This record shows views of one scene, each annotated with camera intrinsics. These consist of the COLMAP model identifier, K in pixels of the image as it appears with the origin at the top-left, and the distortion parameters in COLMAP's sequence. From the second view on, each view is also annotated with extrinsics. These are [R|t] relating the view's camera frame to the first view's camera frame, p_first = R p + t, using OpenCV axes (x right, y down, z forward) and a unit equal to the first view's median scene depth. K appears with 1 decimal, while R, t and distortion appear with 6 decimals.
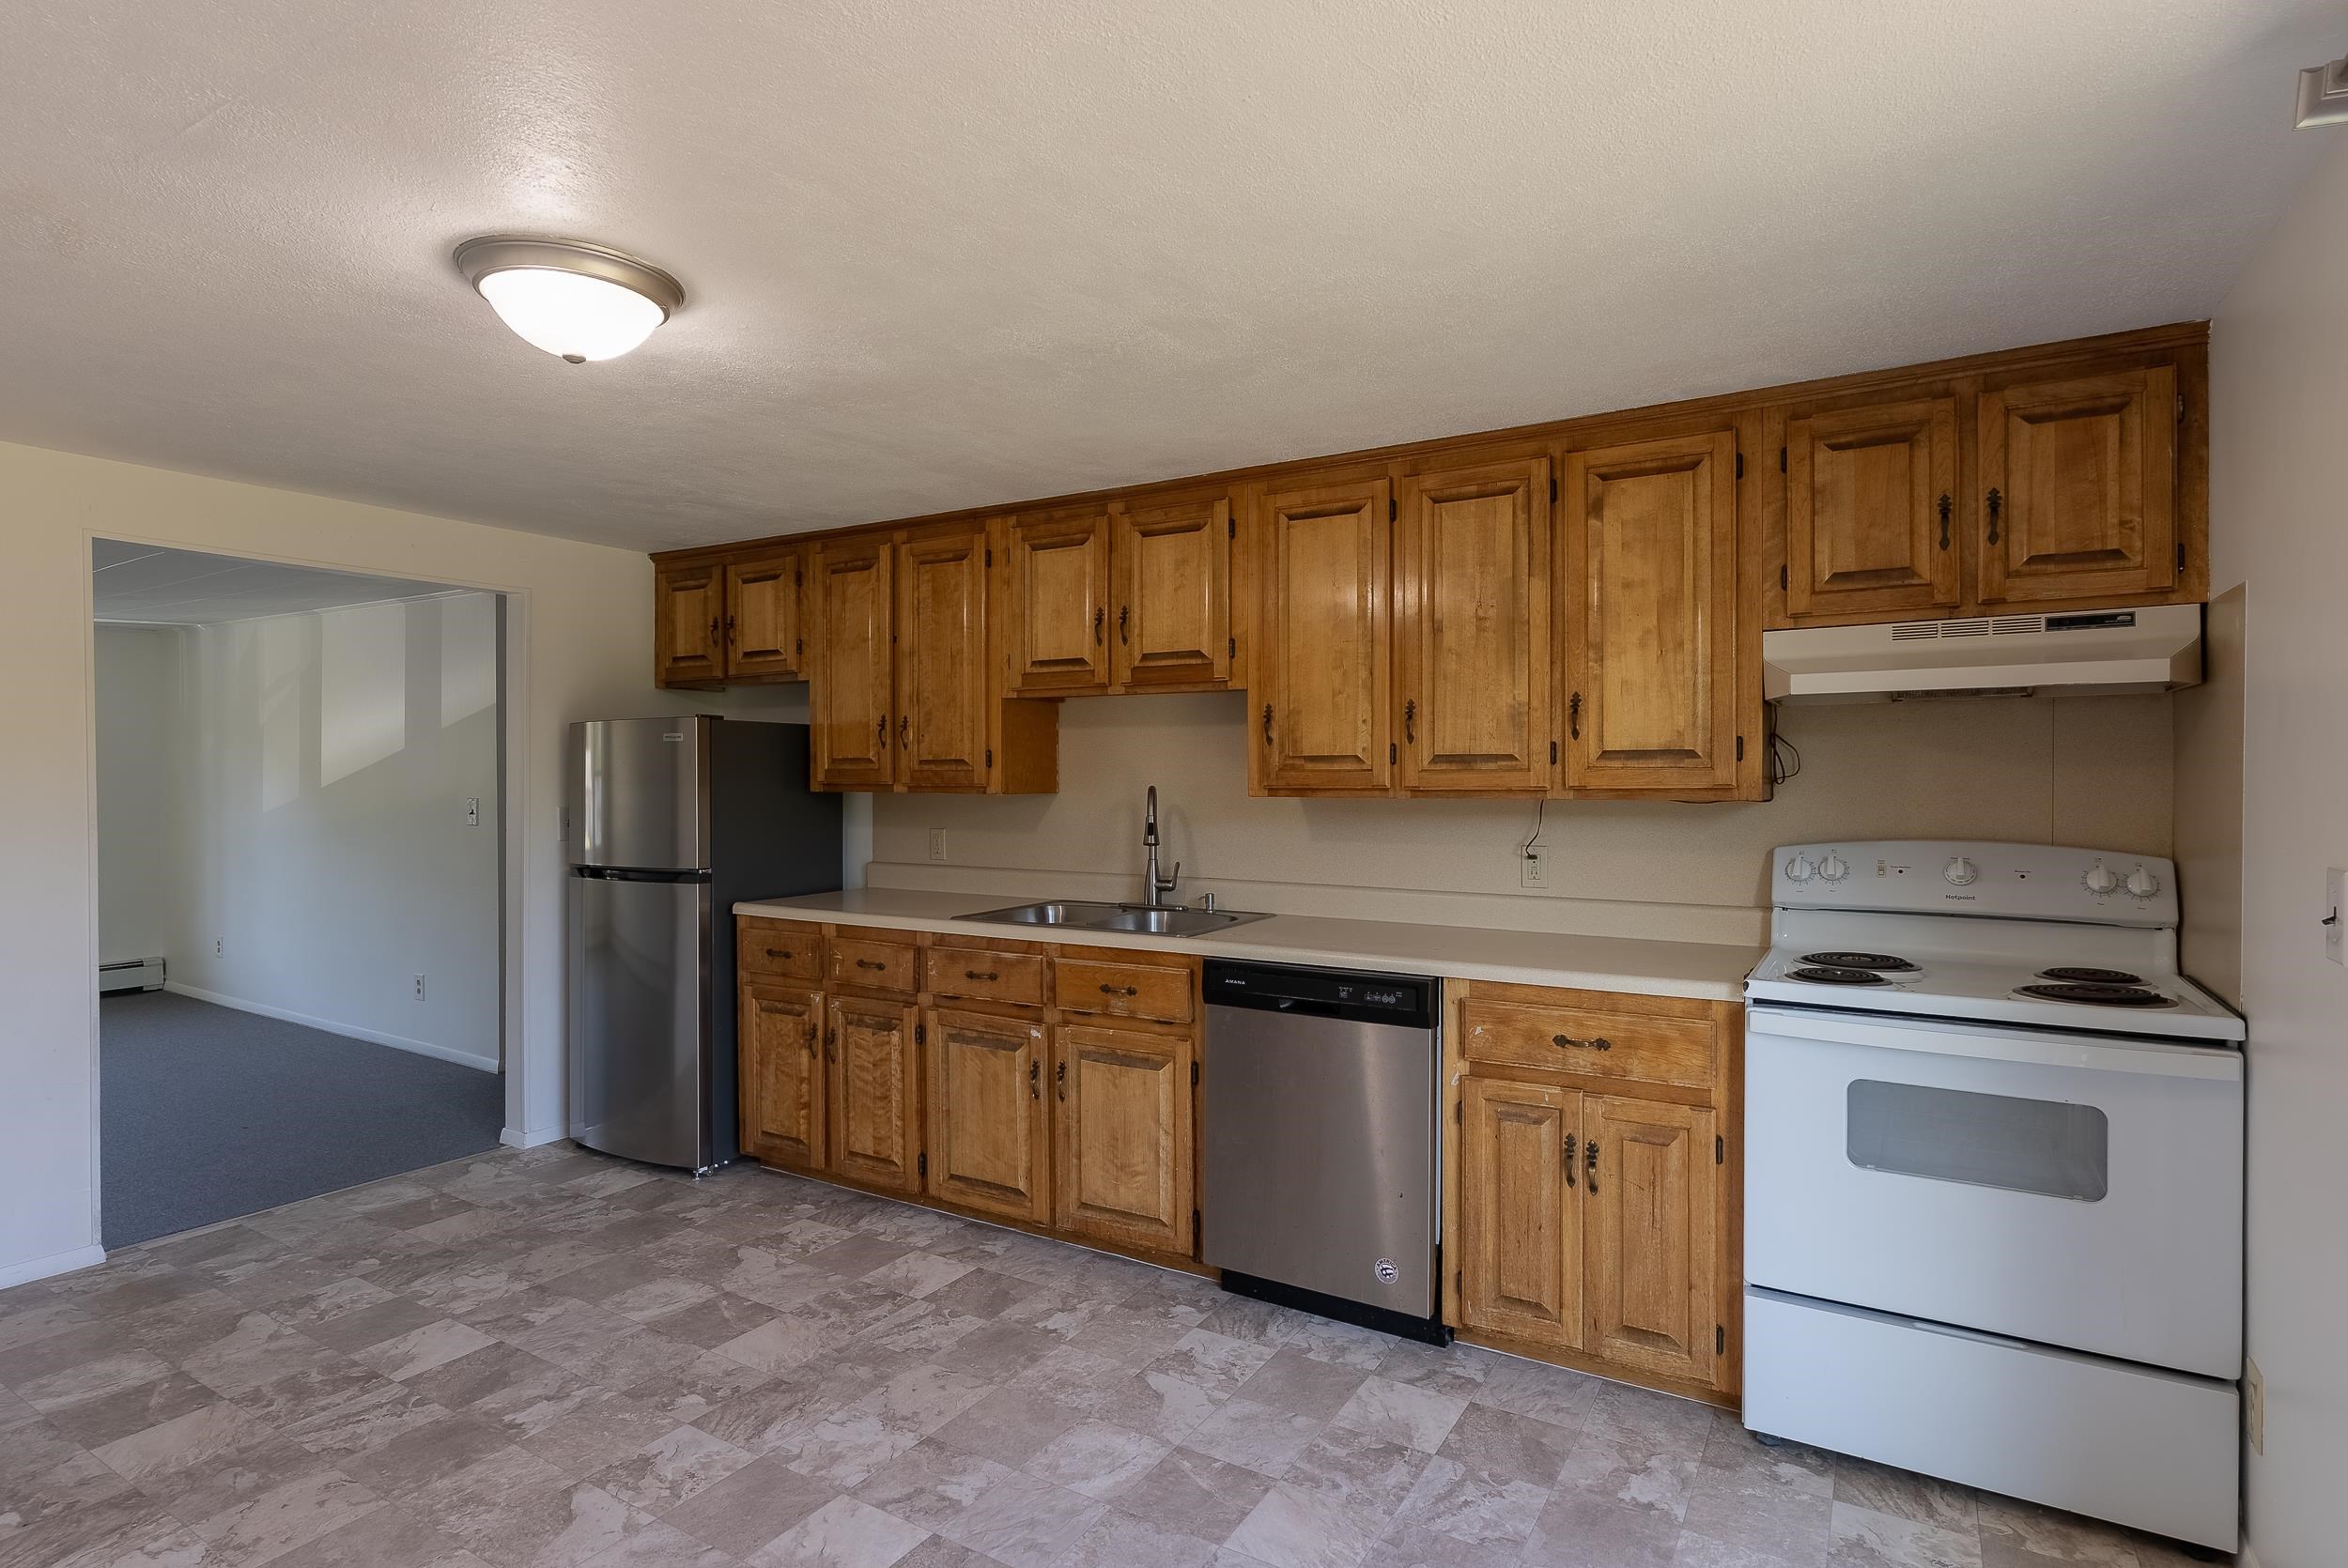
lens RADIAL K [[1217.6, 0, 1174.0], [0, 1217.6, 784.0], [0, 0, 1]] dist [0.000614, 0.001234]
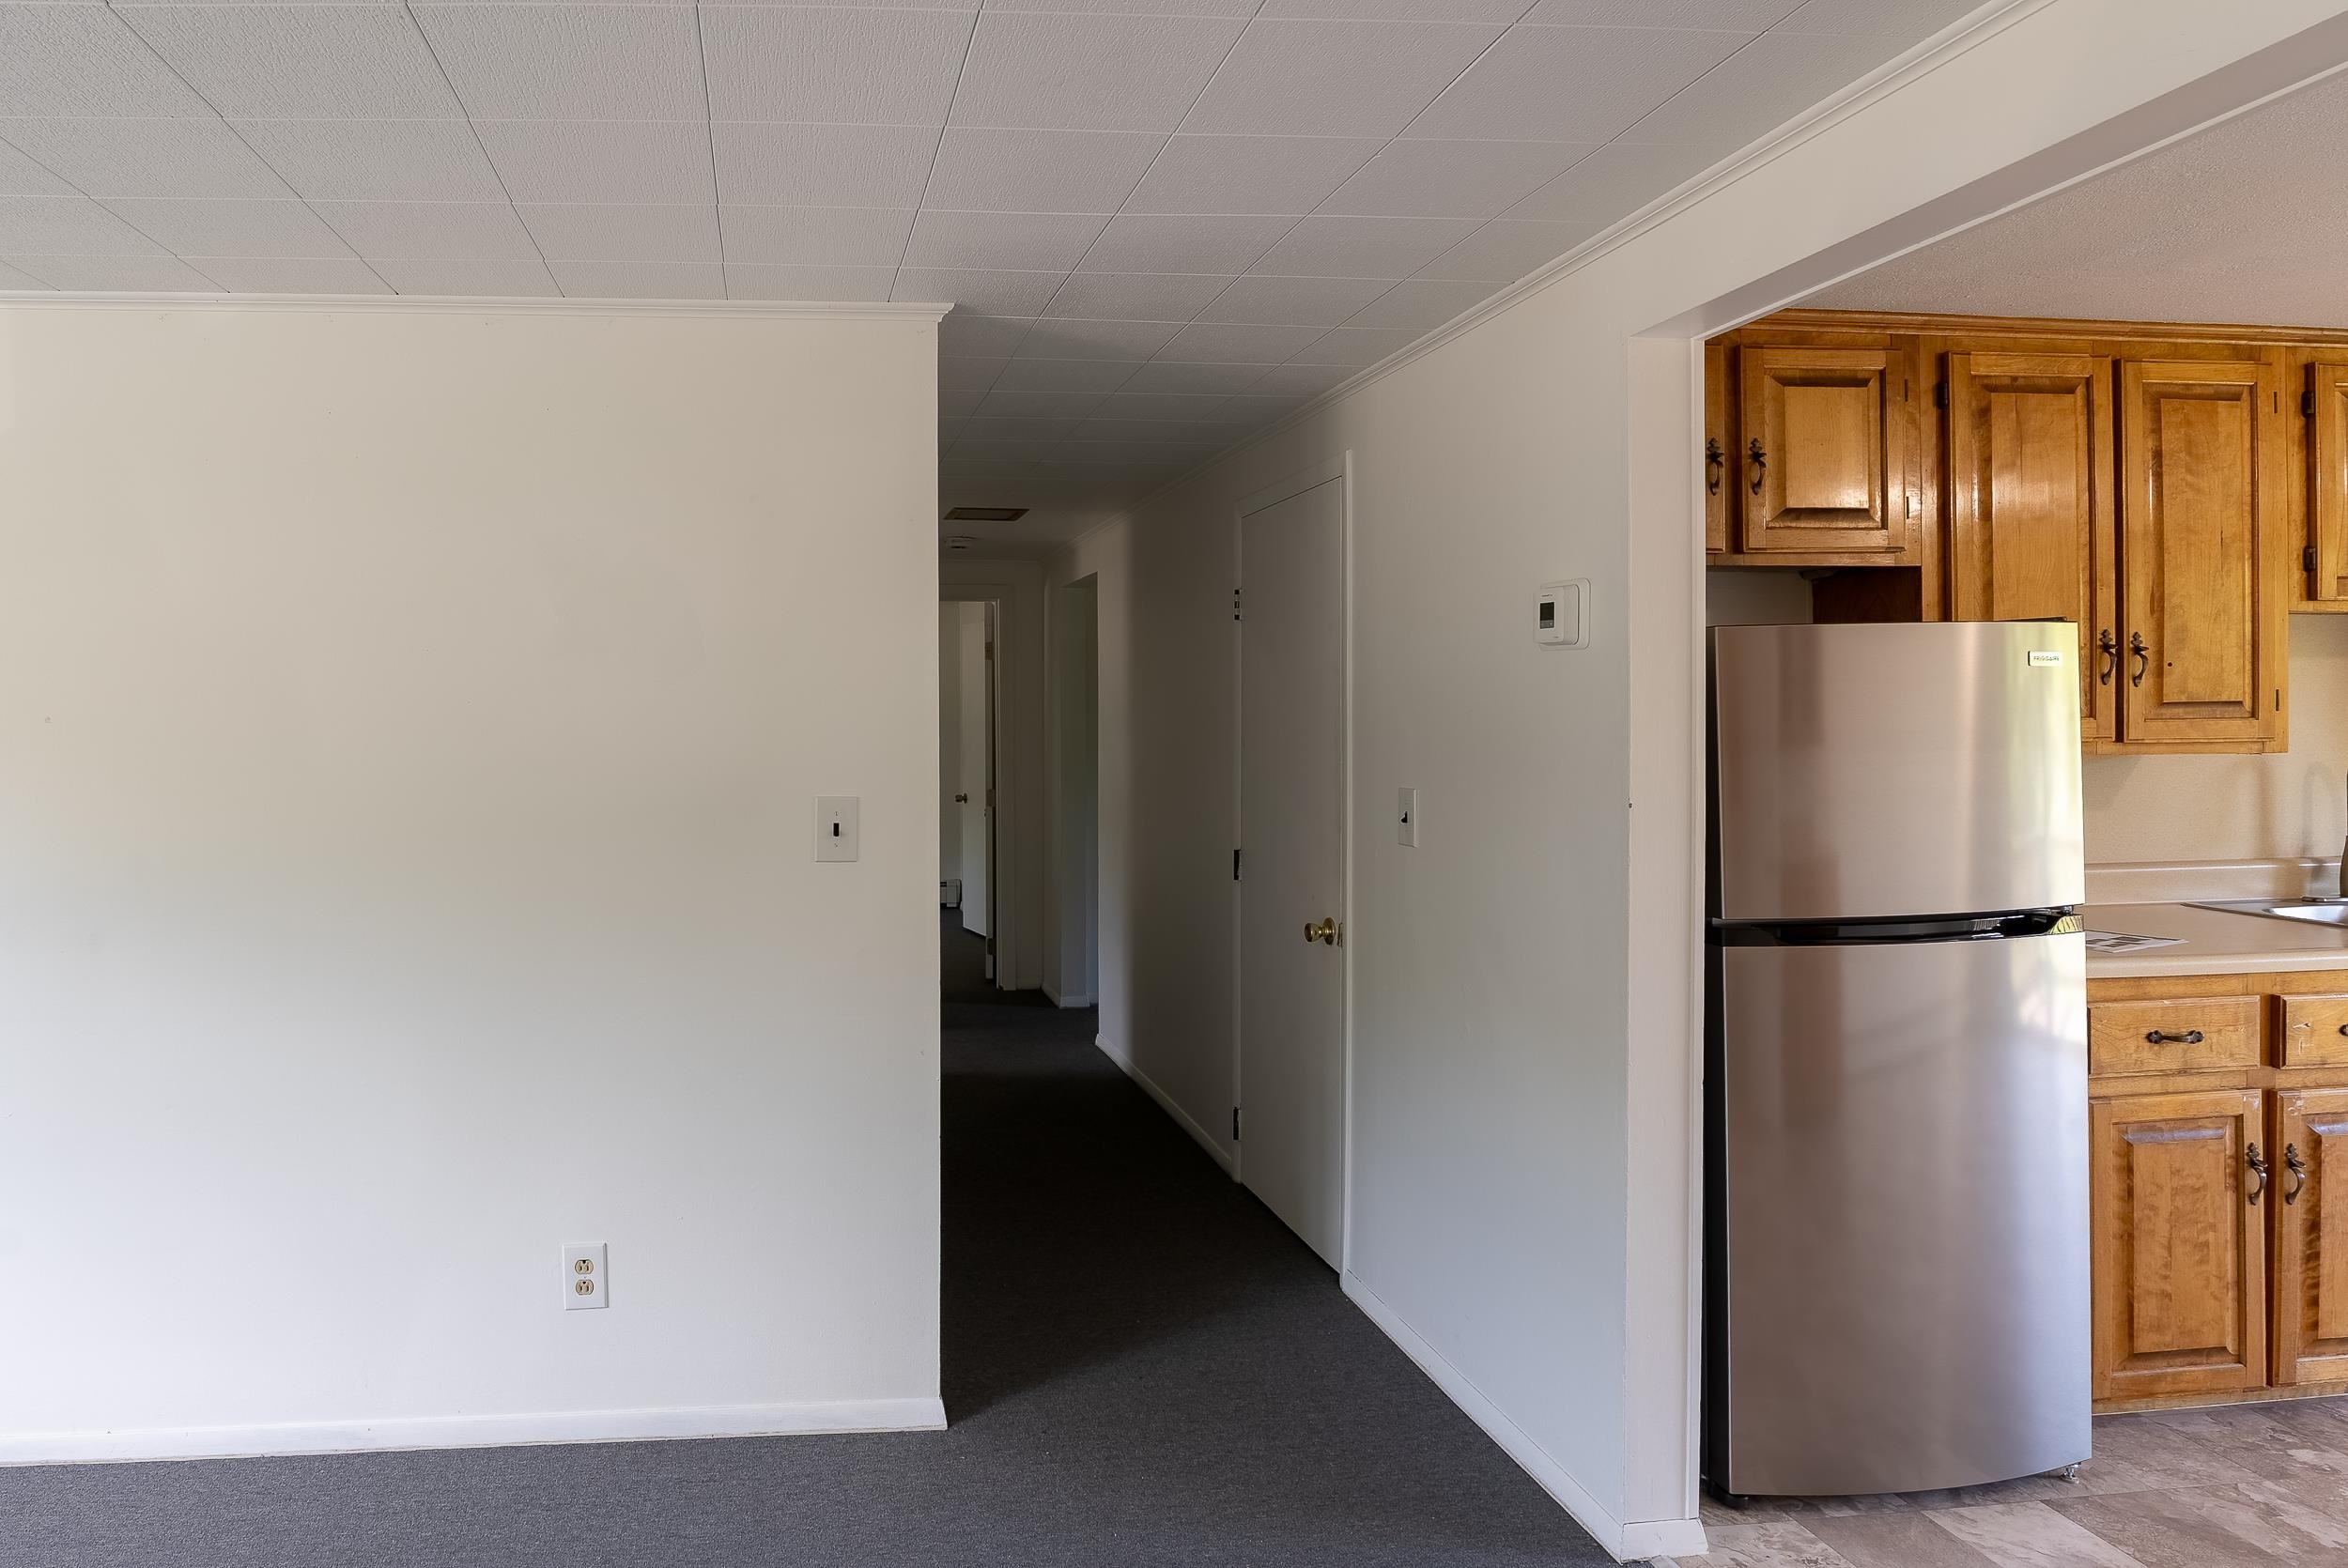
lens RADIAL K [[1592.5, 0, 1174.6], [0, 1592.5, 659.7], [0, 0, 1]] dist [-0.114060, 0.048932]
pose [[0.813982, 0.017409, 0.580629, -1.304824], [0.013827, 0.998687, -0.049329, -0.012362], [-0.580726, 0.048181, 0.812672, 0.781749]]
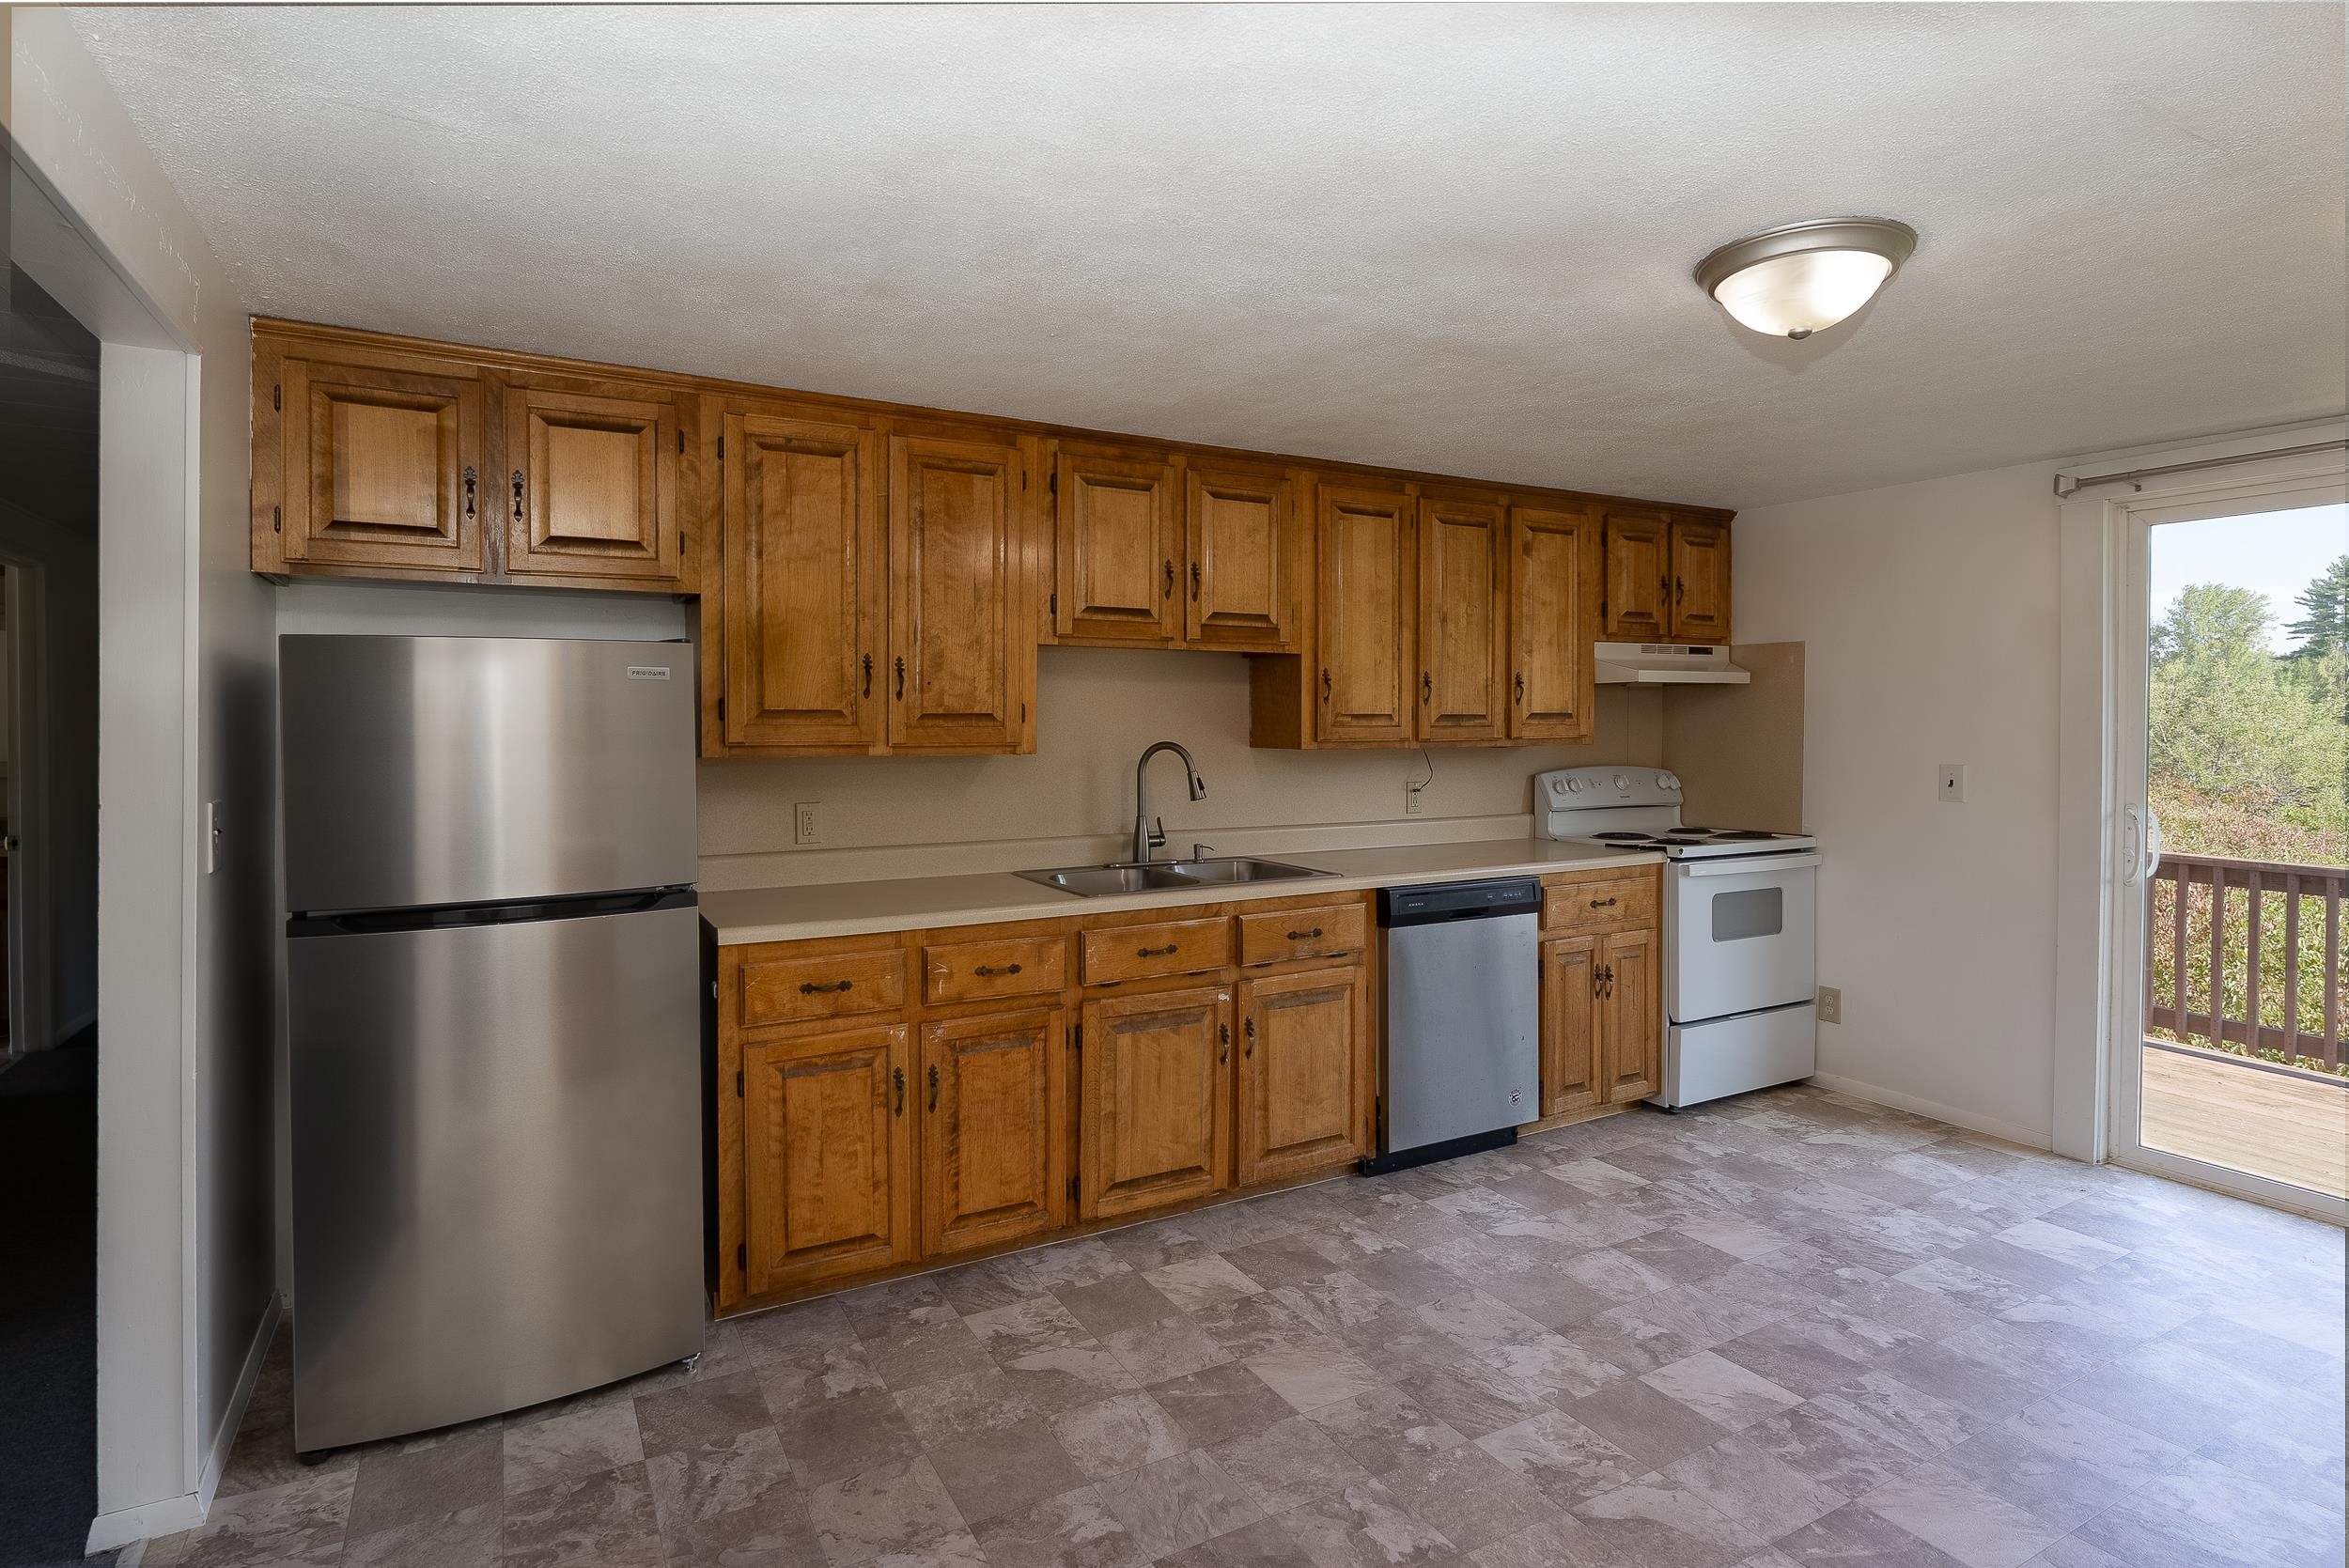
lens RADIAL K [[1171.8, 0, 1174.3], [0, 1171.8, 741.1], [0, 0, 1]] dist [-0.015225, -0.000314]
pose [[0.495828, -0.013463, 0.868316, -0.933704], [0.008187, 0.999908, 0.010828, -0.010083], [-0.868382, 0.001741, 0.495893, 0.564596]]
